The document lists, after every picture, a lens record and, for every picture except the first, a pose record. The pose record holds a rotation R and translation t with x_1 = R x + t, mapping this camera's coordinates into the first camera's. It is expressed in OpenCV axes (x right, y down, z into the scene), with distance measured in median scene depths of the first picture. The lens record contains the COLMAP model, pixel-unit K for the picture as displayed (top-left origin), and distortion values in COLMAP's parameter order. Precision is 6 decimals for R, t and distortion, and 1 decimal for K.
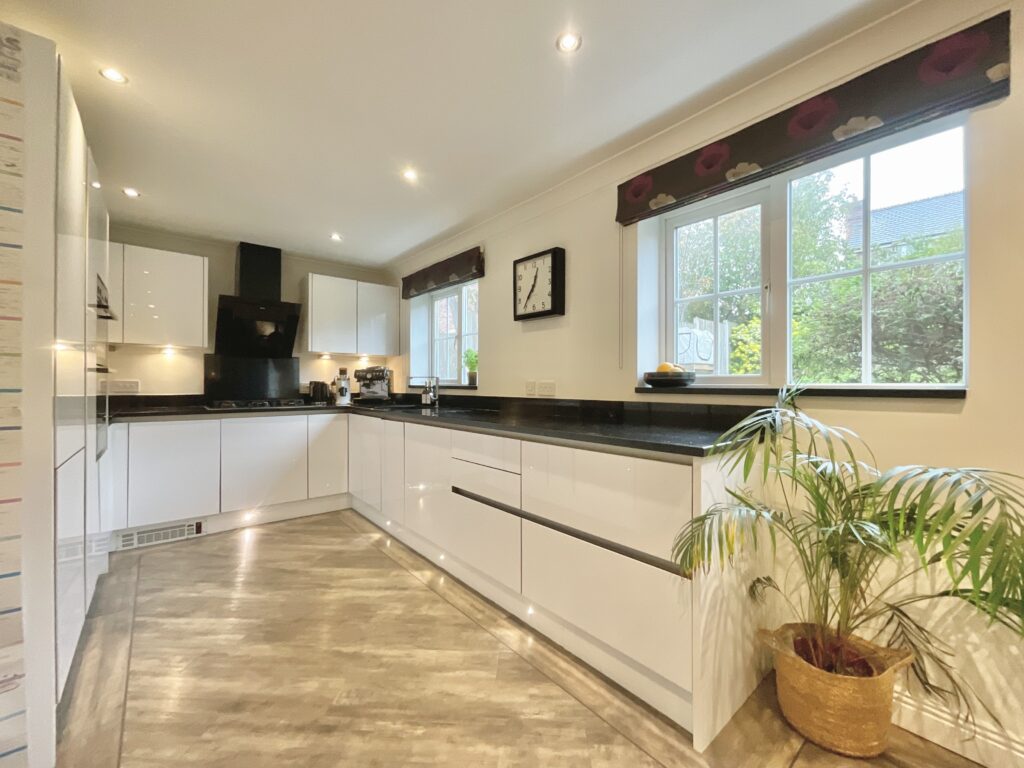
lens RADIAL K [[416.3, 0, 512.0], [0, 416.3, 384.0], [0, 0, 1]] dist [-0.000322, 0.000109]
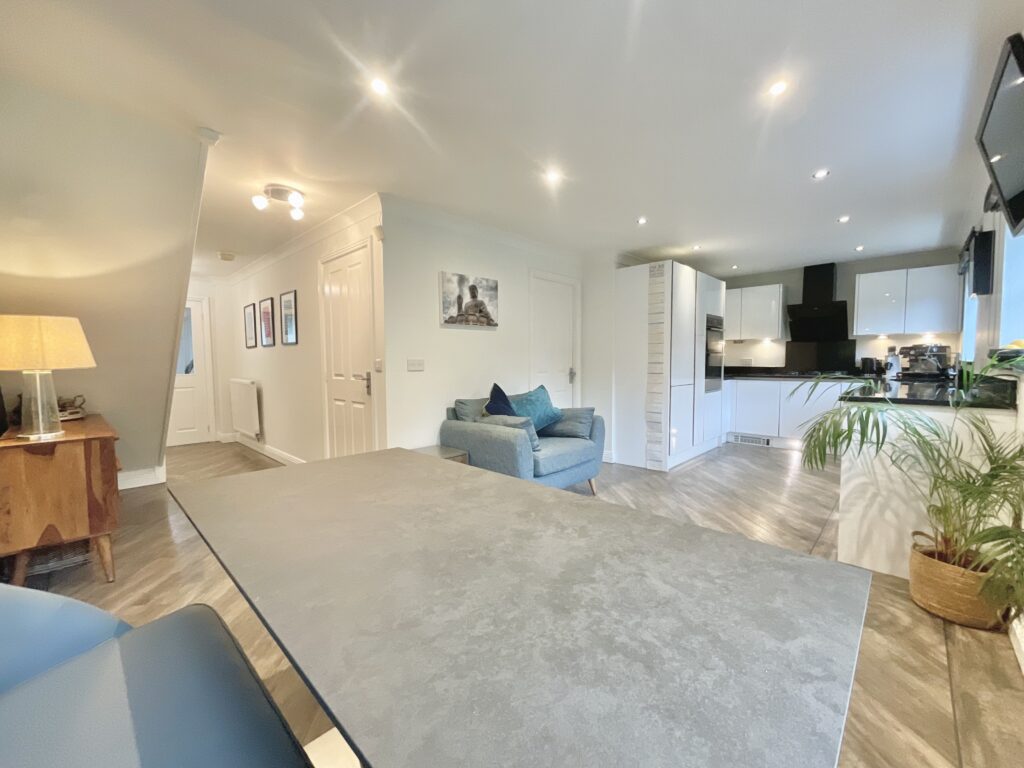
lens RADIAL K [[416.3, 0, 512.0], [0, 416.3, 384.0], [0, 0, 1]] dist [-0.000322, 0.000109]
pose [[0.105778, 0.054404, -0.992900, 0.744648], [0.009797, 0.998397, 0.055749, -0.008565], [0.994342, -0.015625, 0.105075, -0.224213]]
